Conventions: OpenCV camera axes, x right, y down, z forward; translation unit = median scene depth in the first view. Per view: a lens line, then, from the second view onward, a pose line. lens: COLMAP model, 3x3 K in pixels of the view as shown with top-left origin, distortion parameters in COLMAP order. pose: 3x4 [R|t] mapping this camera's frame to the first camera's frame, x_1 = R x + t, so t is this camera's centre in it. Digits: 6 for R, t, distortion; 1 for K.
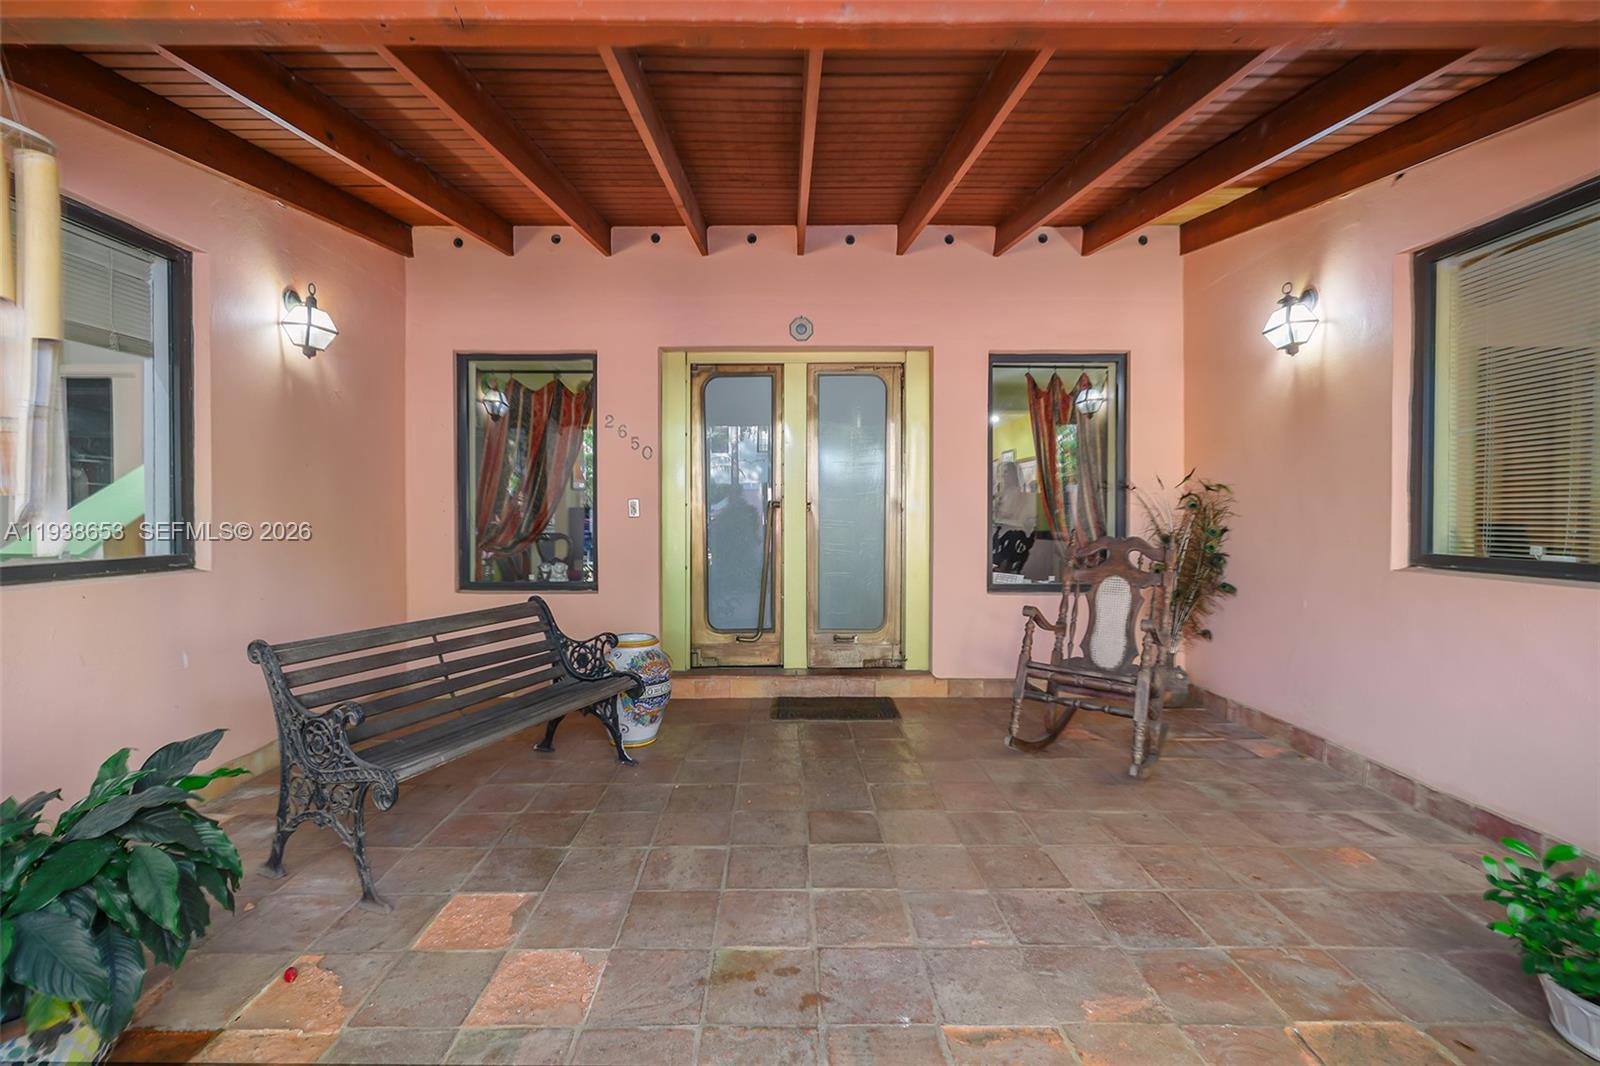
lens RADIAL K [[685.1, 0, 796.0], [0, 685.1, 530.9], [0, 0, 1]] dist [0.001334, 0.000802]
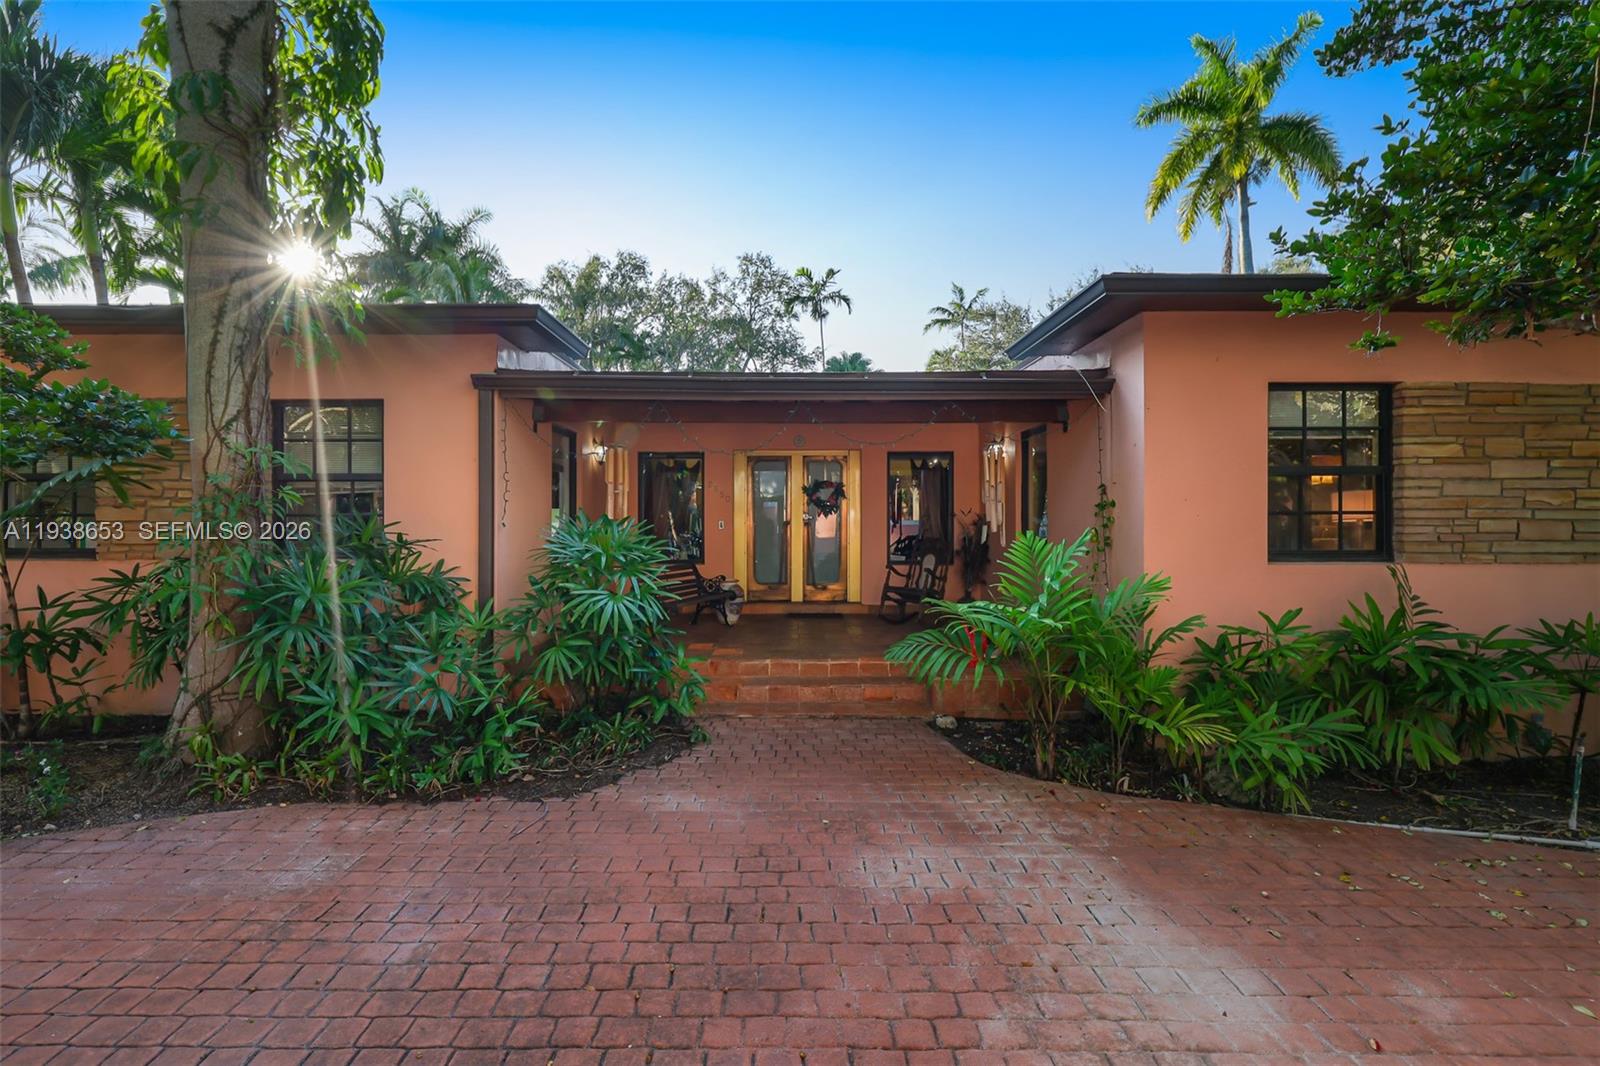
lens RADIAL K [[685.1, 0, 799.0], [0, 685.1, 531.6], [0, 0, 1]] dist [0.001334, 0.000802]
pose [[0.999925, 0.002123, -0.012045, 0.030608], [-0.002178, 0.999987, -0.004525, -0.002129], [0.012036, 0.004551, 0.999917, -1.104677]]
